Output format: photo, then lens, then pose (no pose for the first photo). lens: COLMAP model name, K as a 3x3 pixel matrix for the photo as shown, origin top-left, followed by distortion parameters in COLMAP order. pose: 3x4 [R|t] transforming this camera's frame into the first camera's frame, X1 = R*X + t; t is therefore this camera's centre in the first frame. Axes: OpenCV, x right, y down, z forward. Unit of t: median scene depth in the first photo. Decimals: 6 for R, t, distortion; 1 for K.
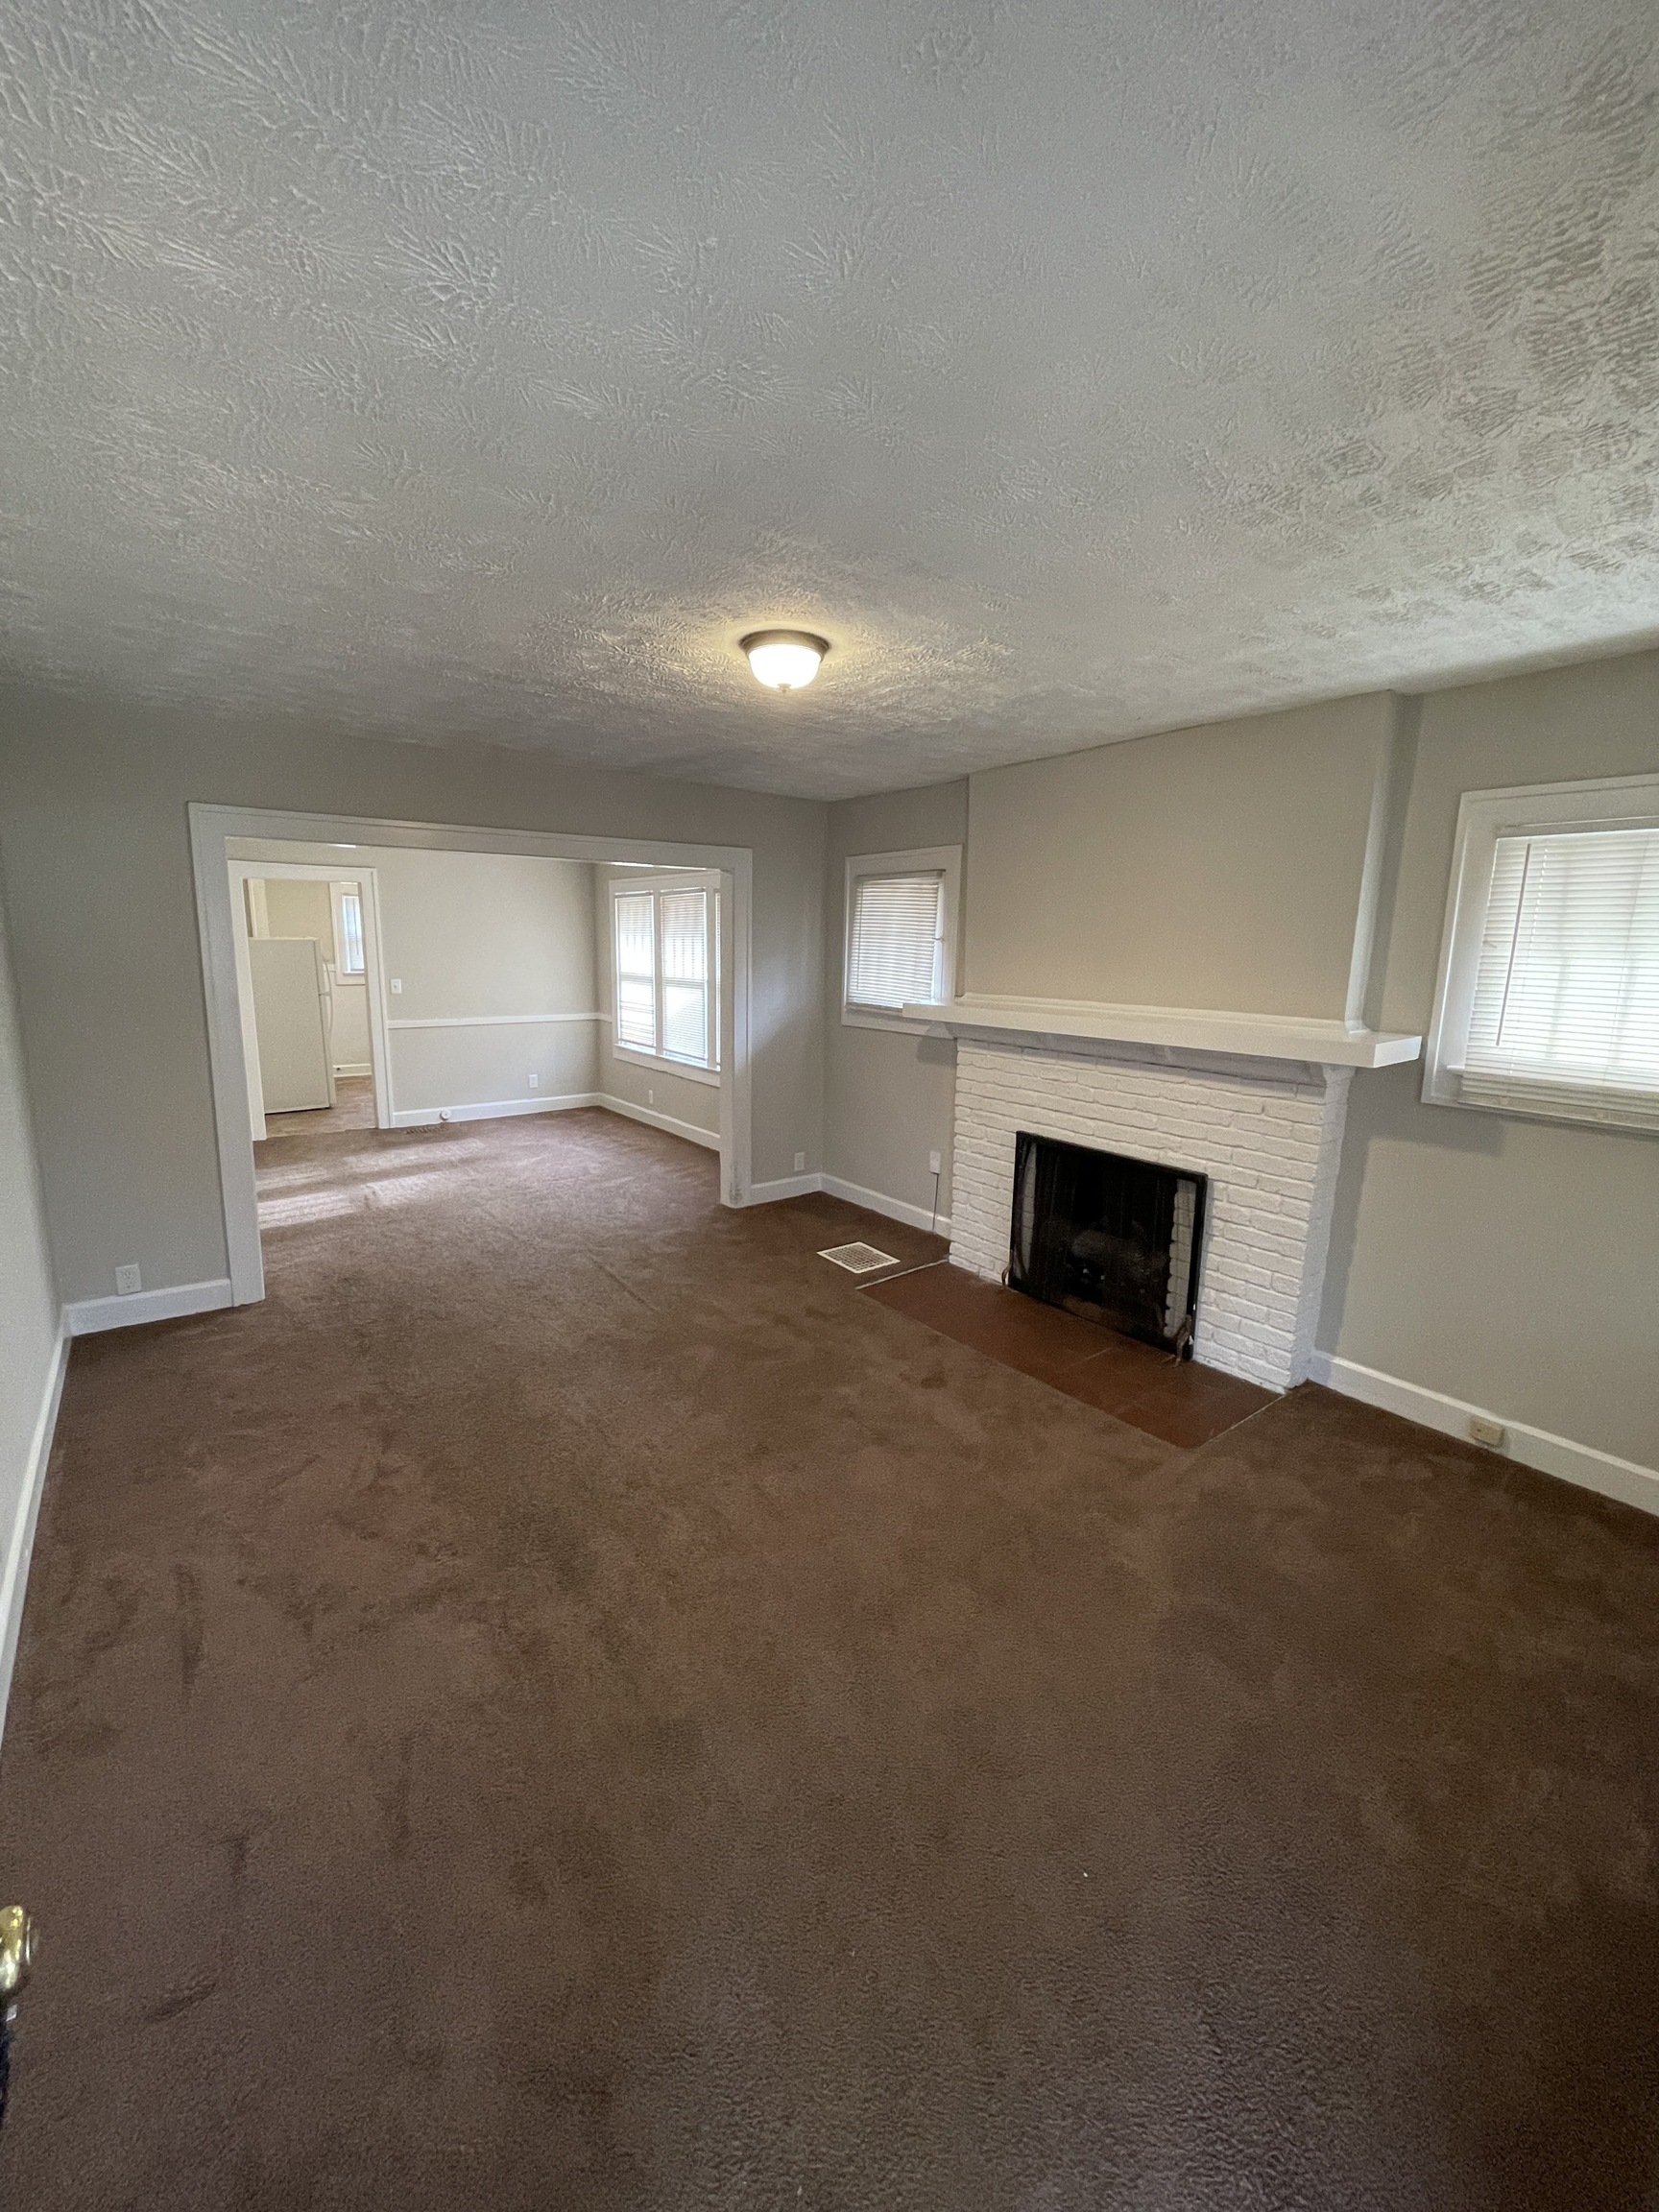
lens RADIAL K [[904.1, 0, 839.3], [0, 904.1, 1094.0], [0, 0, 1]] dist [0.000515, -0.000052]
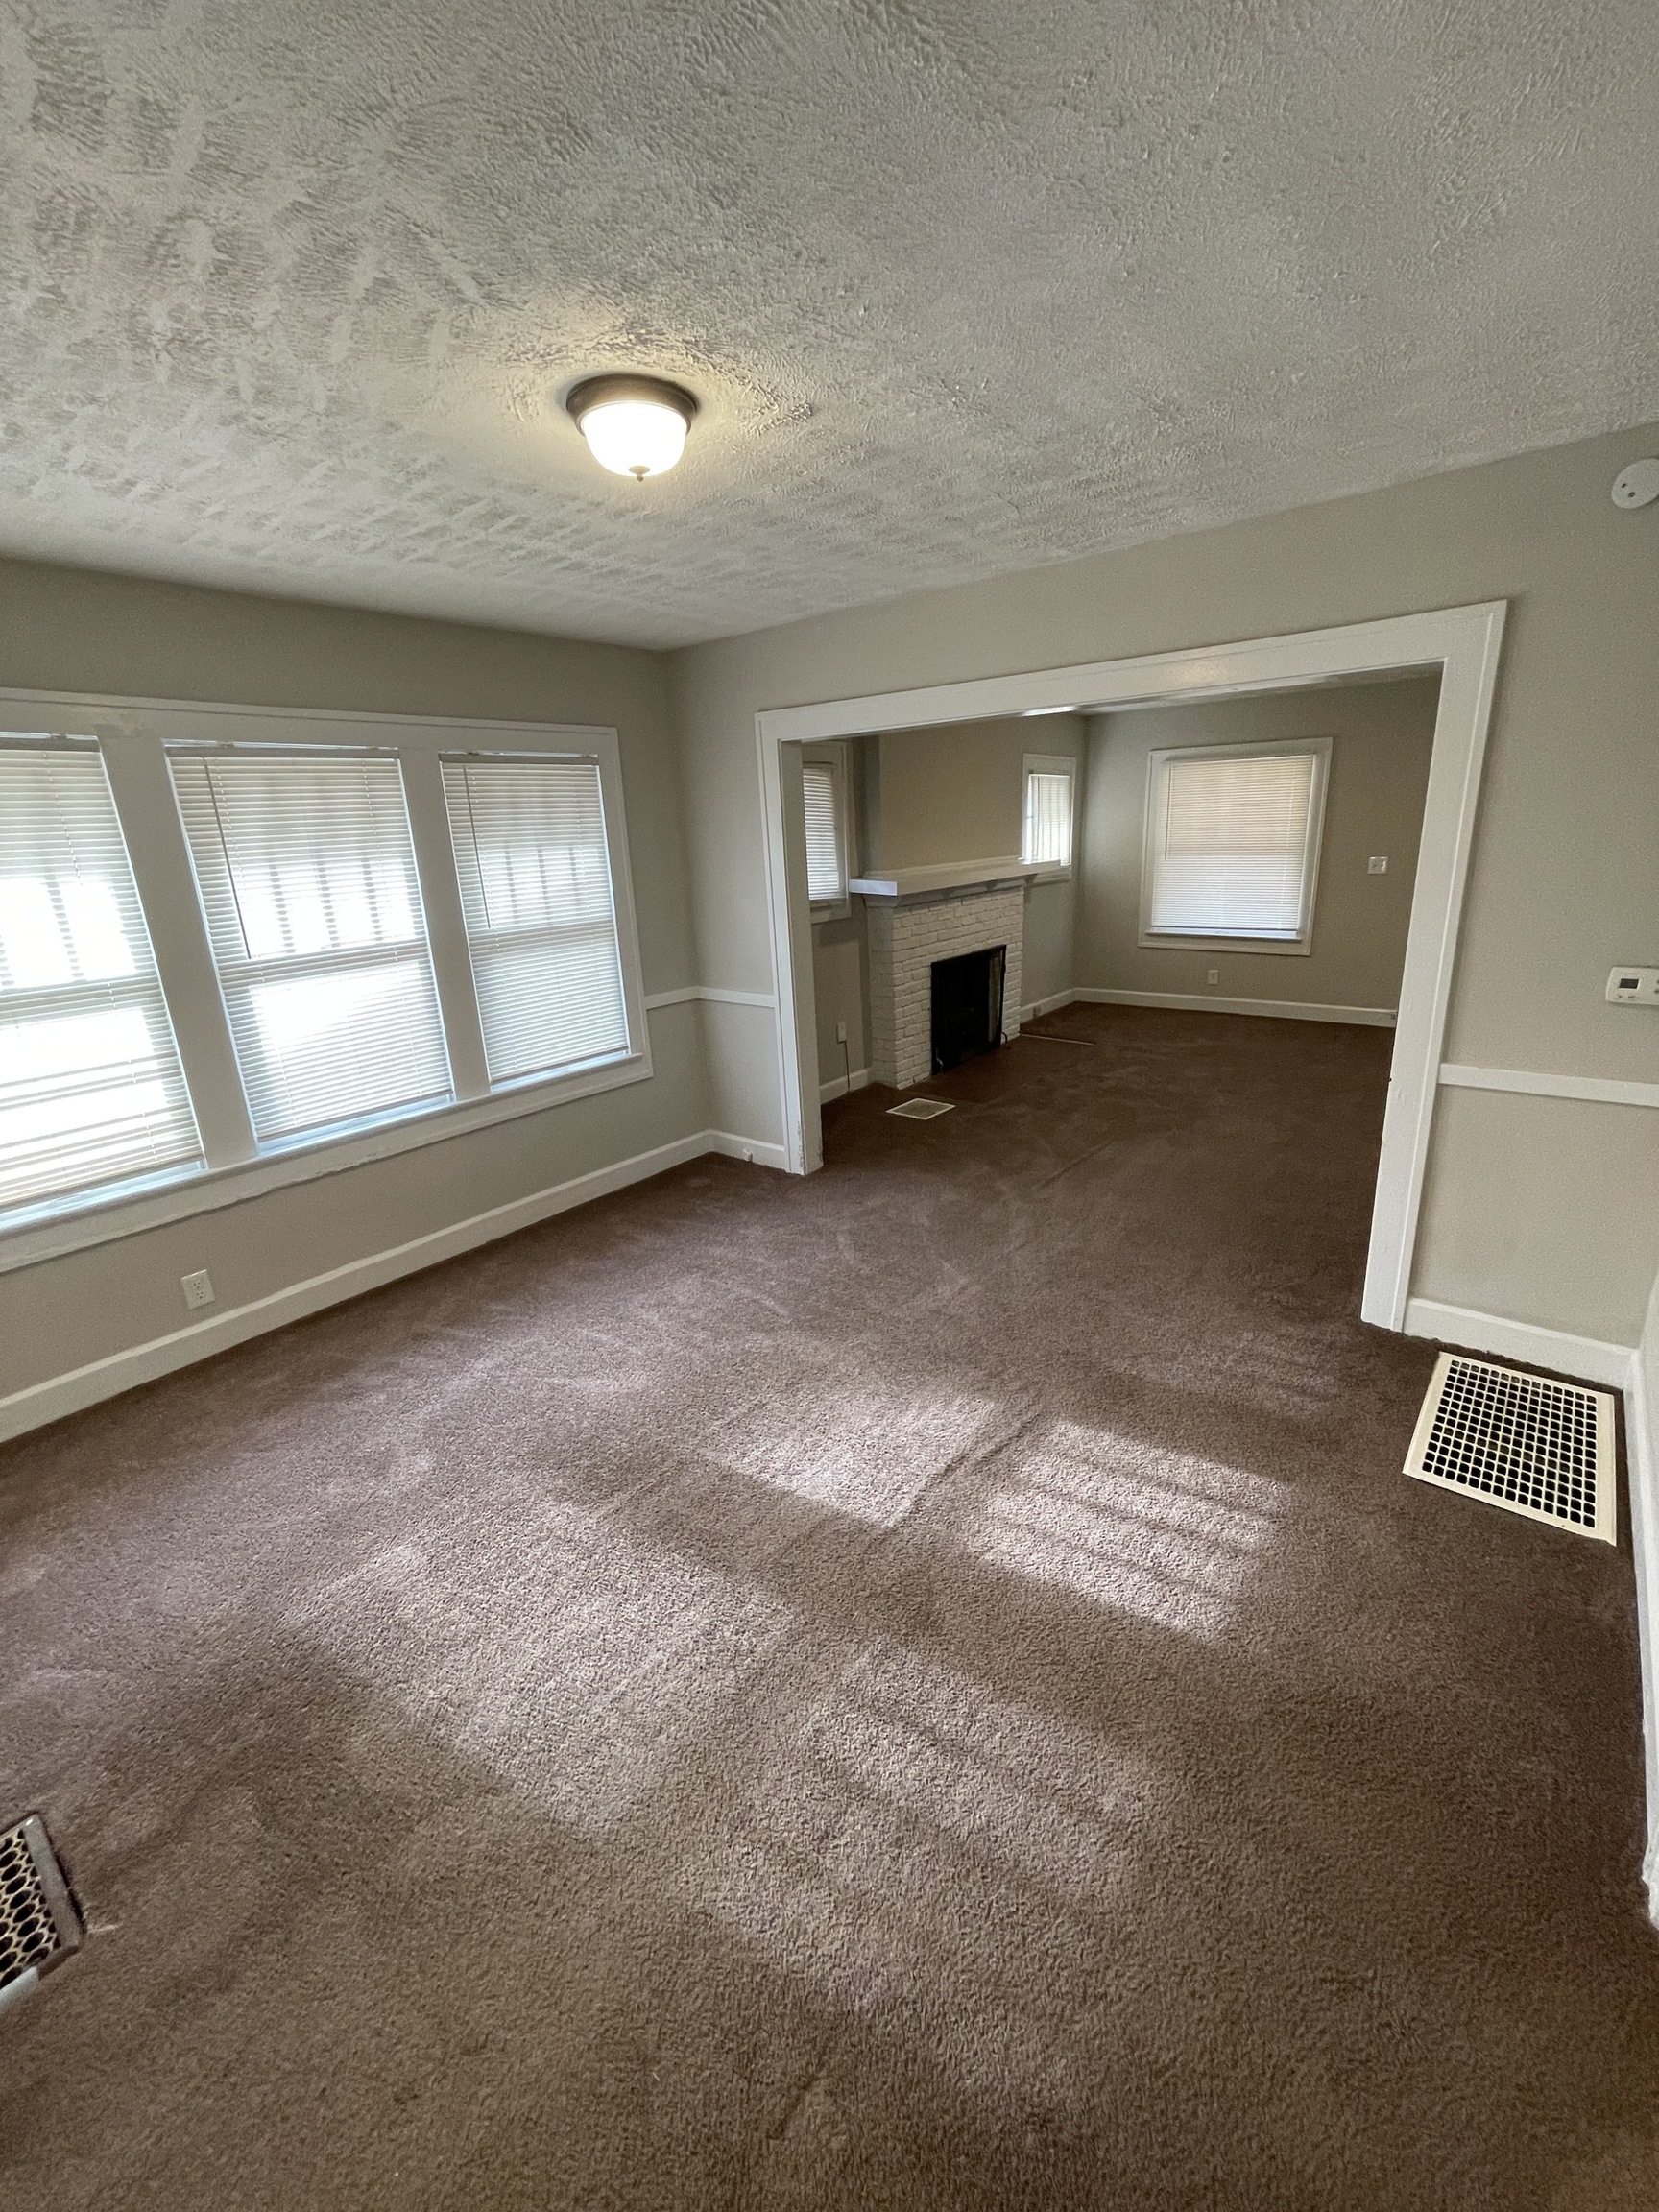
lens RADIAL K [[904.1, 0, 839.3], [0, 904.1, 1094.0], [0, 0, 1]] dist [0.000515, -0.000052]
pose [[-0.246281, -0.282674, 0.927060, -0.884551], [0.205760, 0.919469, 0.335021, -0.213079], [-0.947105, 0.273261, -0.168285, 1.119105]]
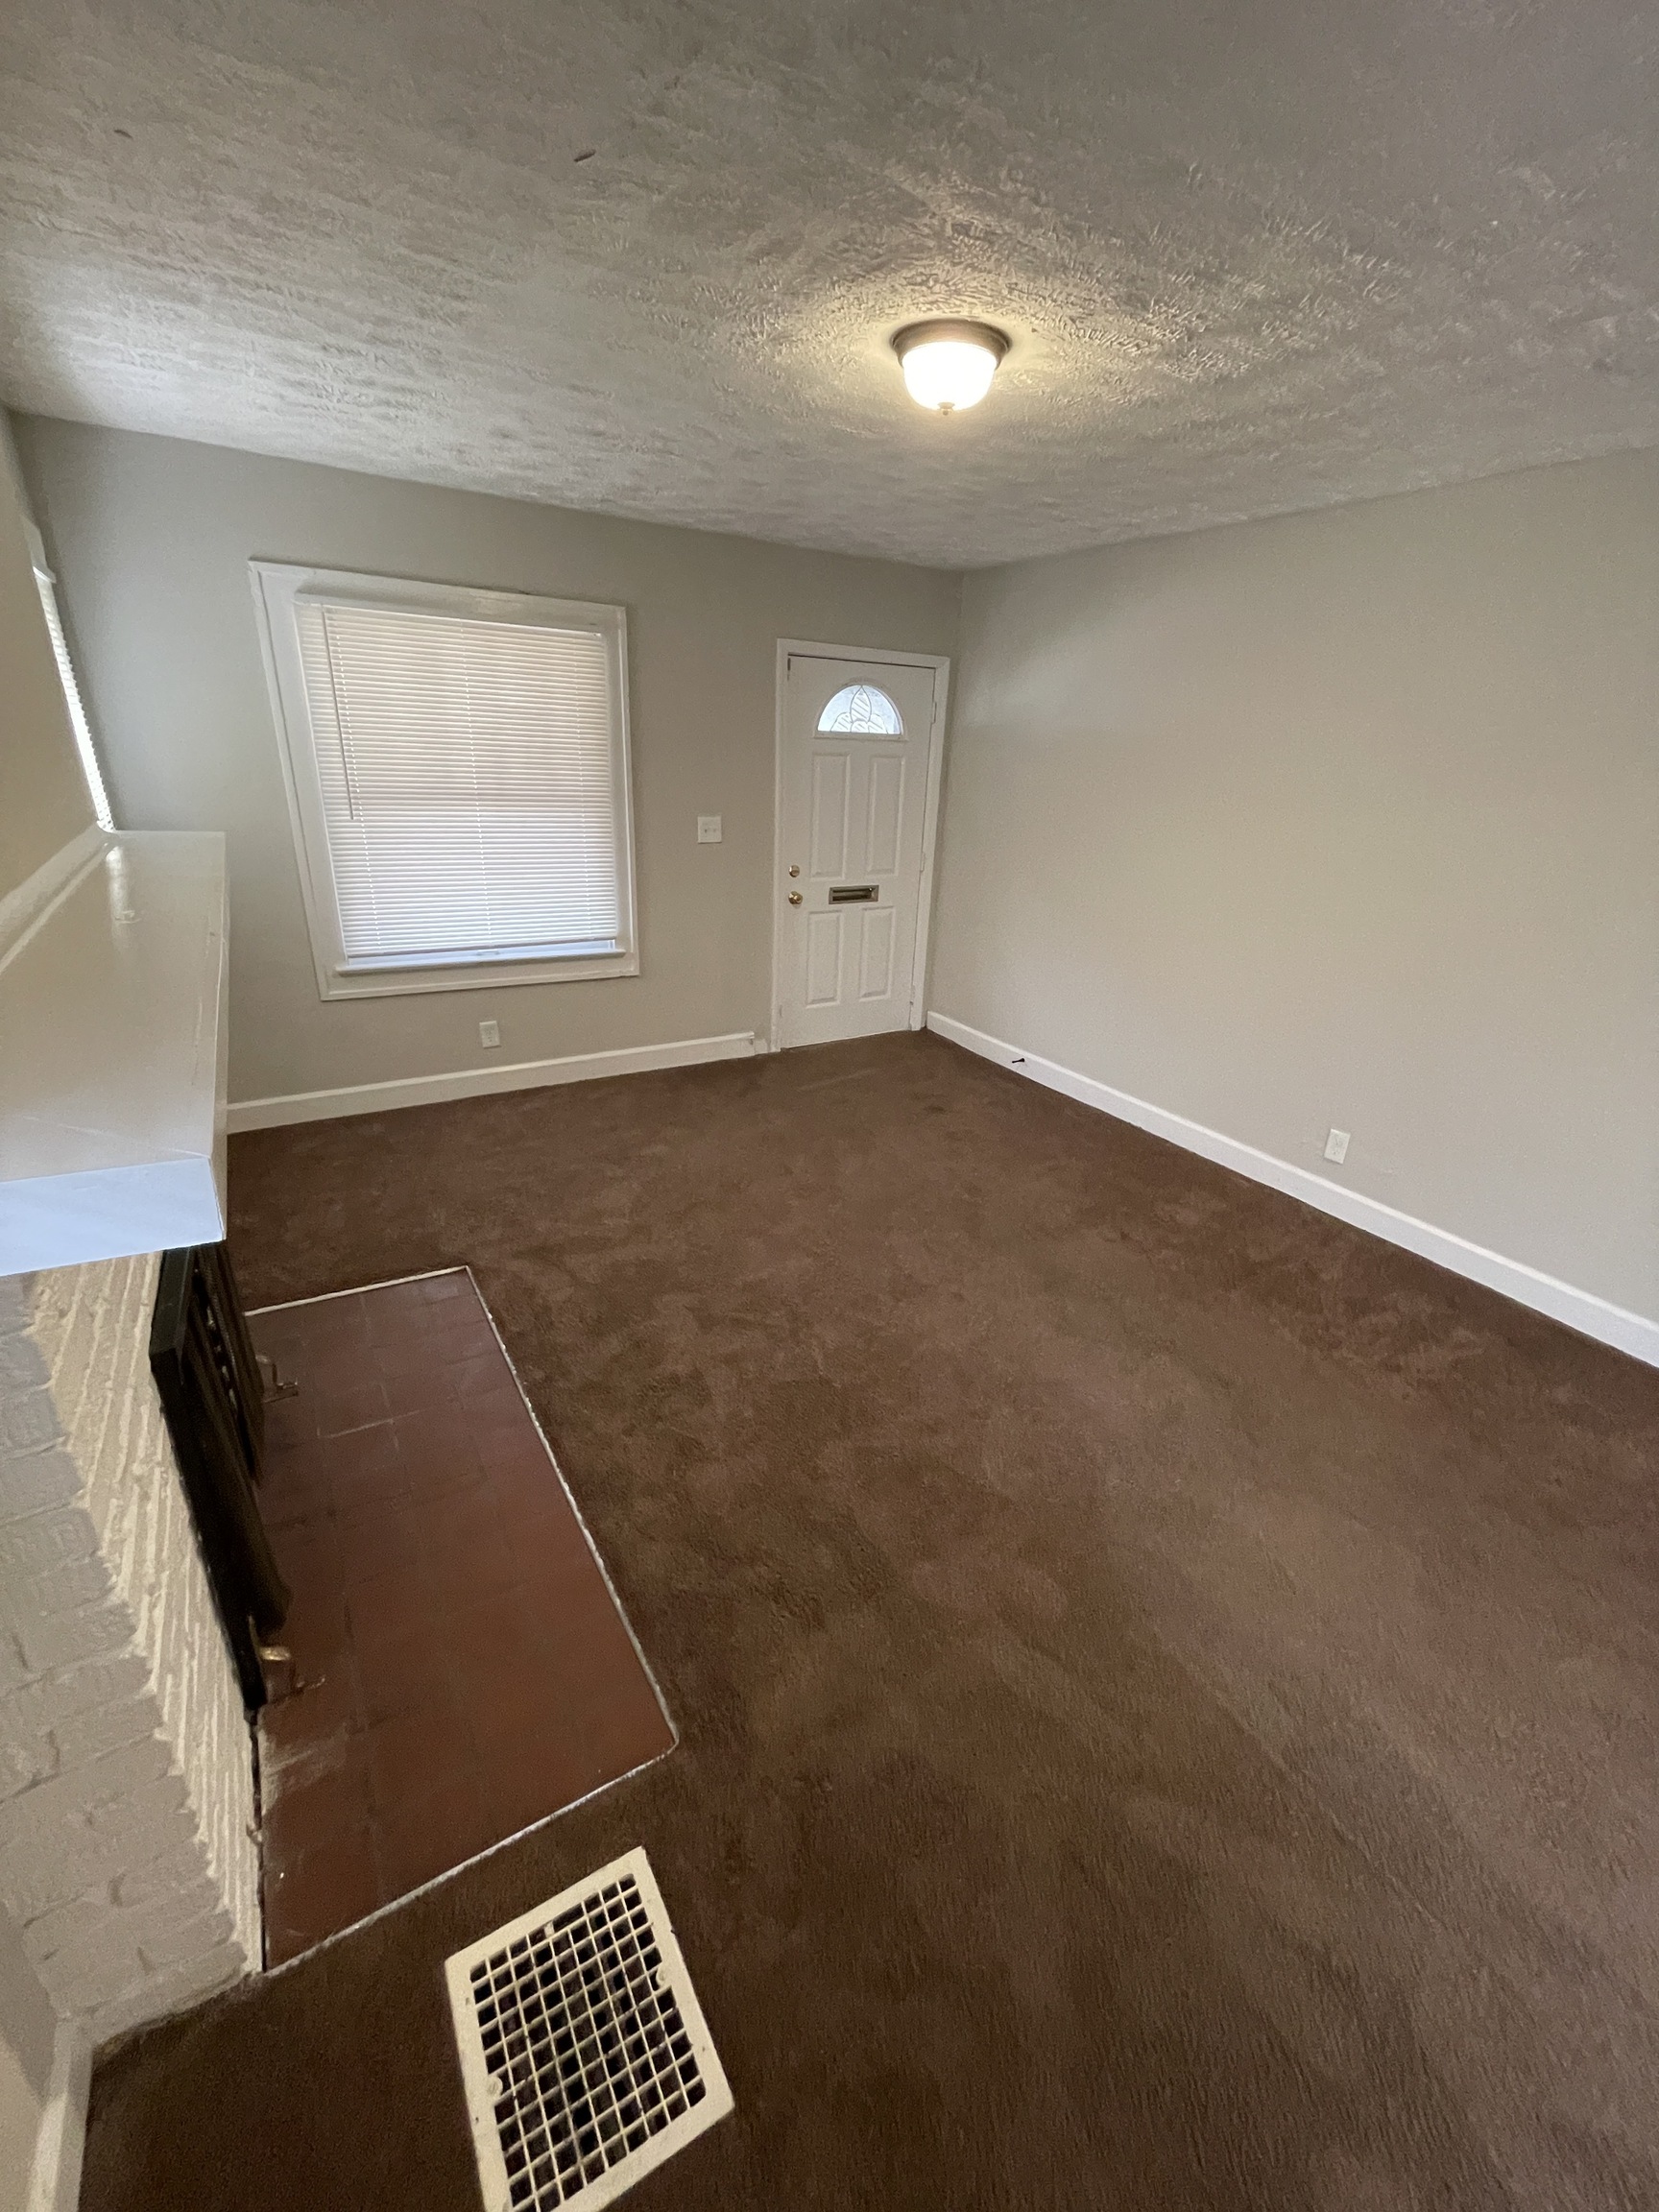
lens RADIAL K [[904.1, 0, 839.3], [0, 904.1, 1094.0], [0, 0, 1]] dist [0.000515, -0.000052]
pose [[-0.992617, -0.095124, 0.075258, -0.039570], [-0.042869, 0.855539, 0.515961, -0.157300], [-0.113466, 0.508925, -0.853300, 0.932878]]
